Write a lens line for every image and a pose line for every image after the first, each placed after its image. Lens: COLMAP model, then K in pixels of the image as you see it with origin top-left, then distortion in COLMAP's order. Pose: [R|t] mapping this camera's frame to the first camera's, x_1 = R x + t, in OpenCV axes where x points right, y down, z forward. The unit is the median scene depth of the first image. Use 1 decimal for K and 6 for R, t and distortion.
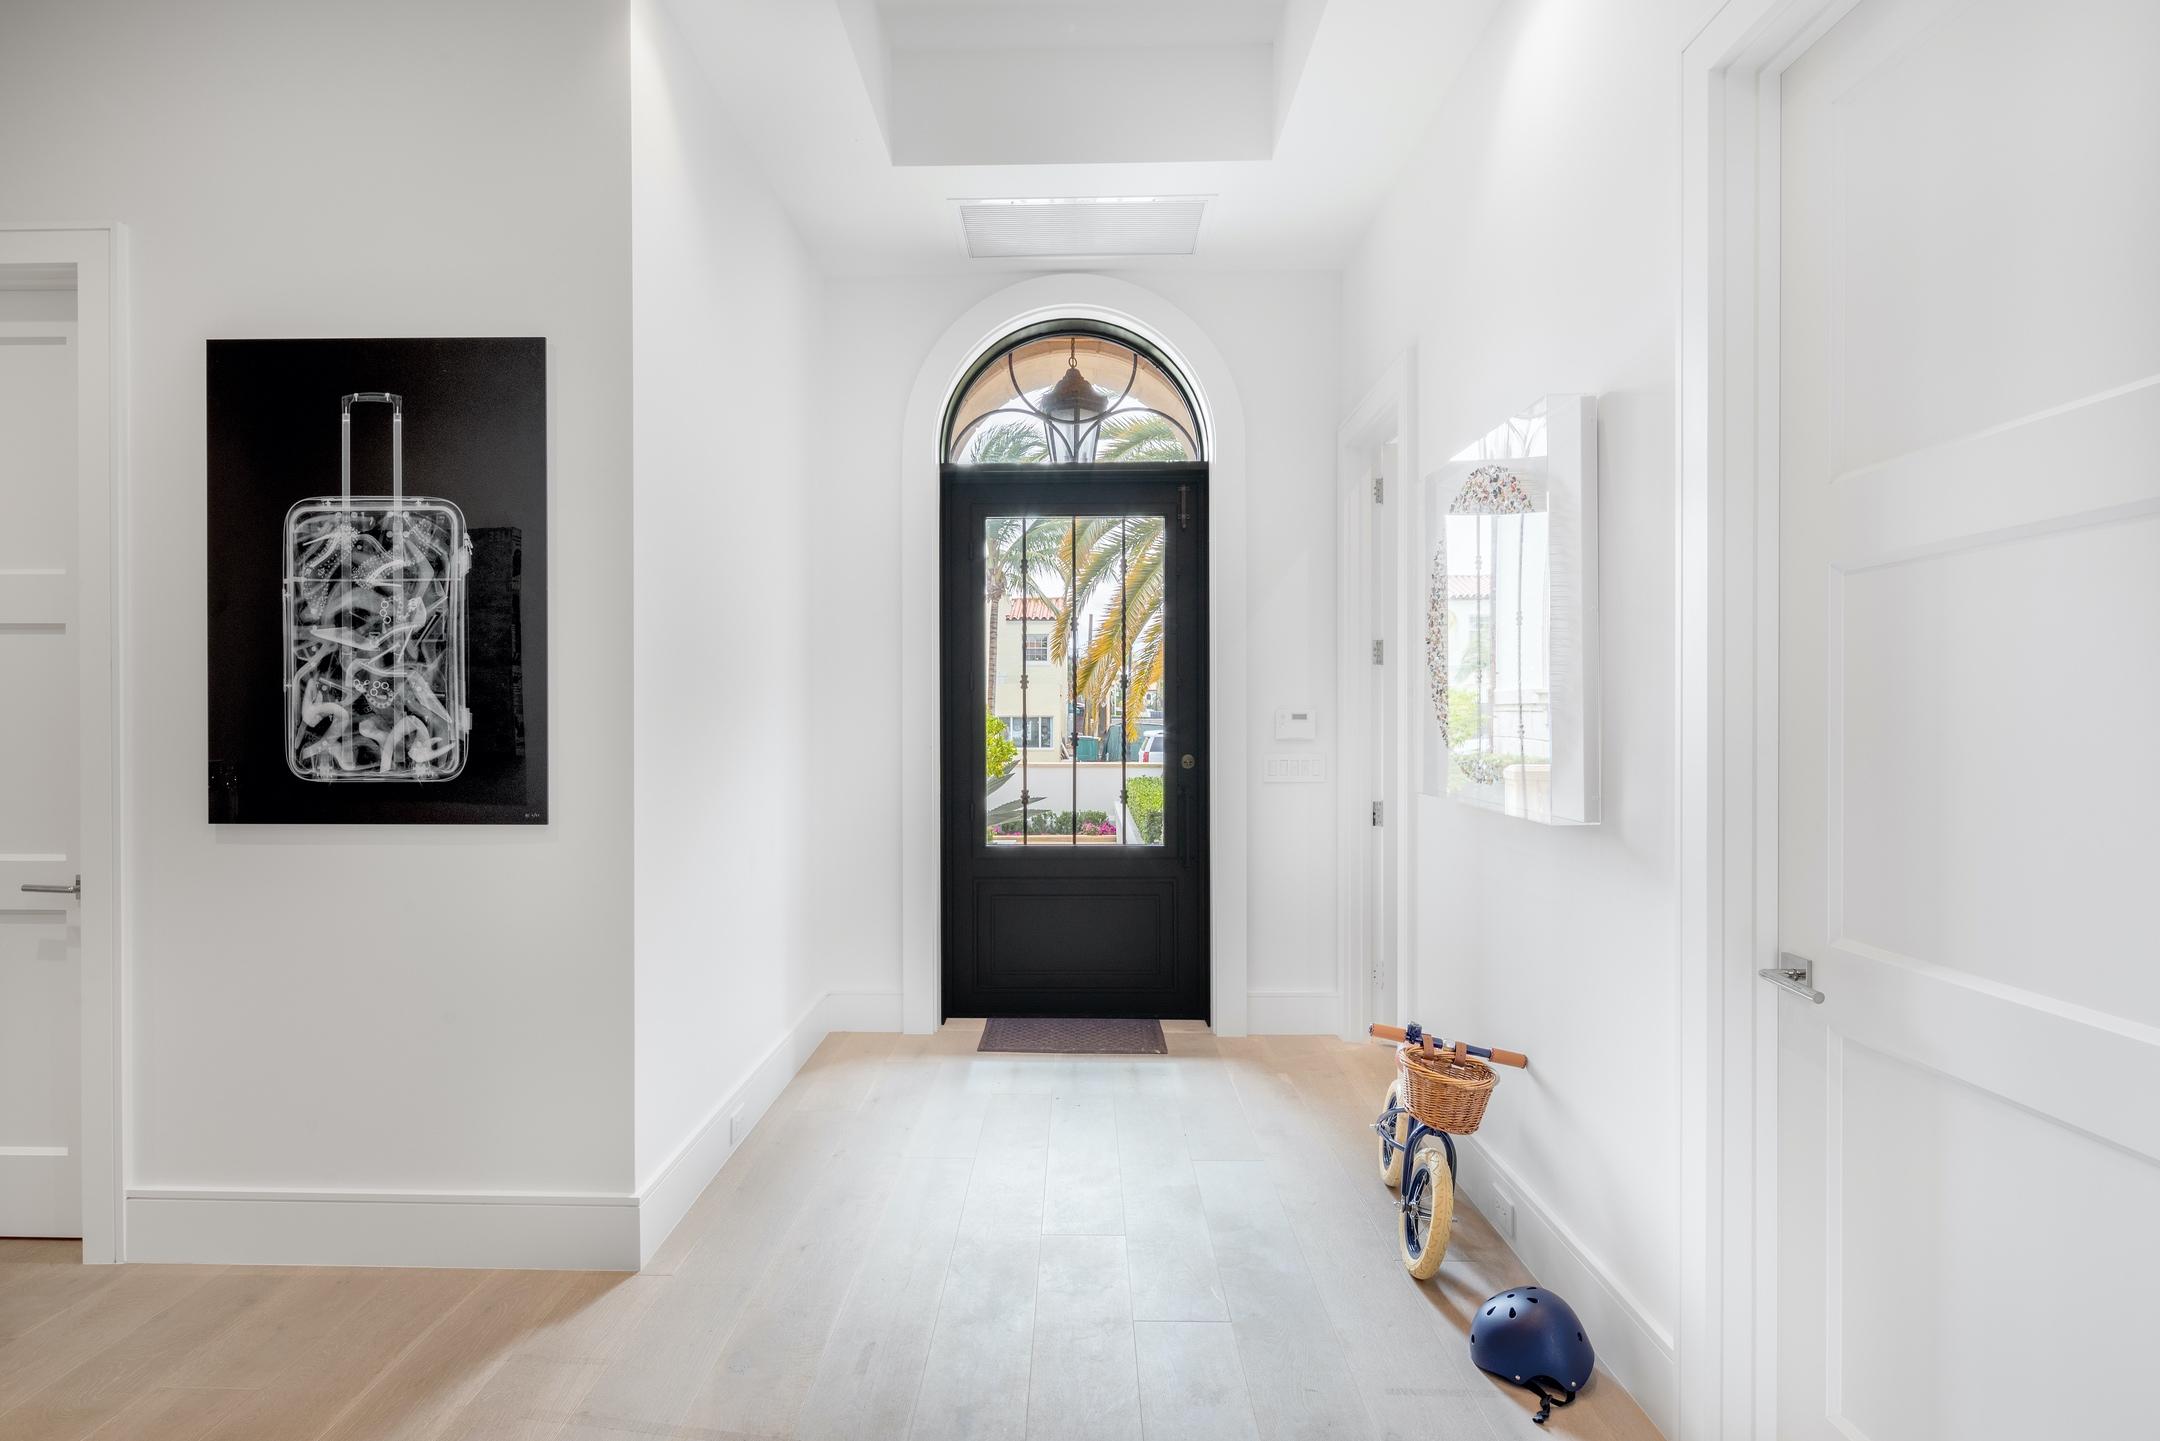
lens RADIAL K [[1051.5, 0, 1080.9], [0, 1051.5, 747.4], [0, 0, 1]] dist [0.000731, -0.000661]
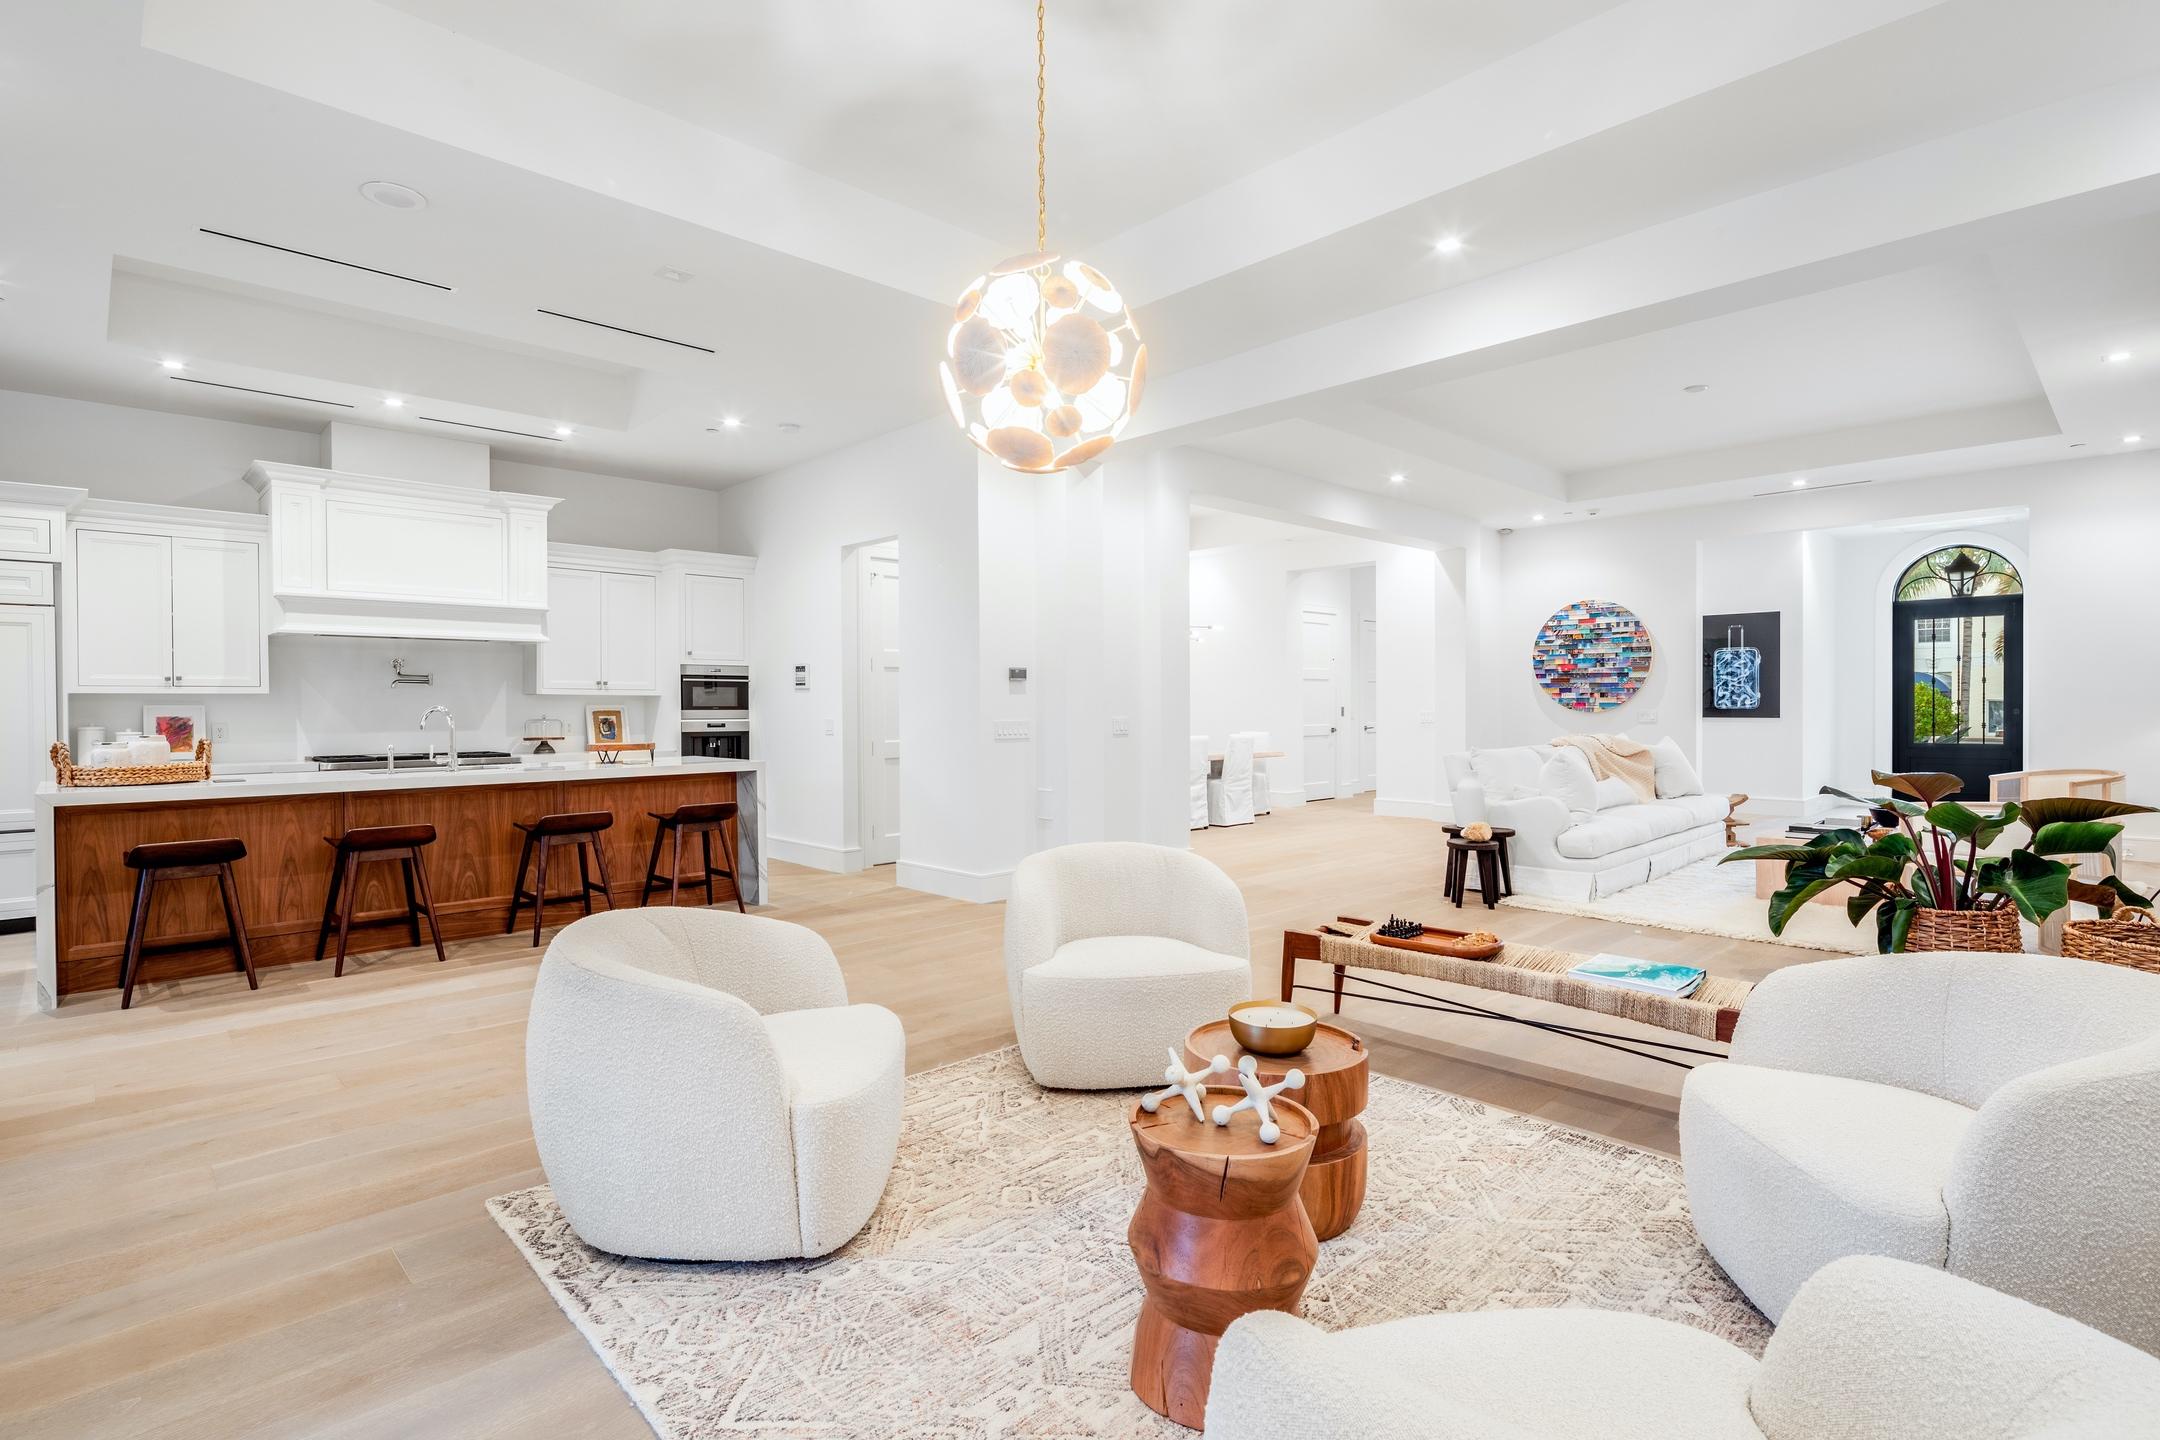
lens RADIAL K [[1041.1, 0, 1067.6], [0, 1041.1, 719.5], [0, 0, 1]] dist [0.002941, 0.000133]
pose [[0.688818, 0.012358, -0.724829, 0.639557], [-0.018431, 0.999830, -0.000468, 0.138058], [0.724700, 0.013682, 0.688928, -4.333802]]
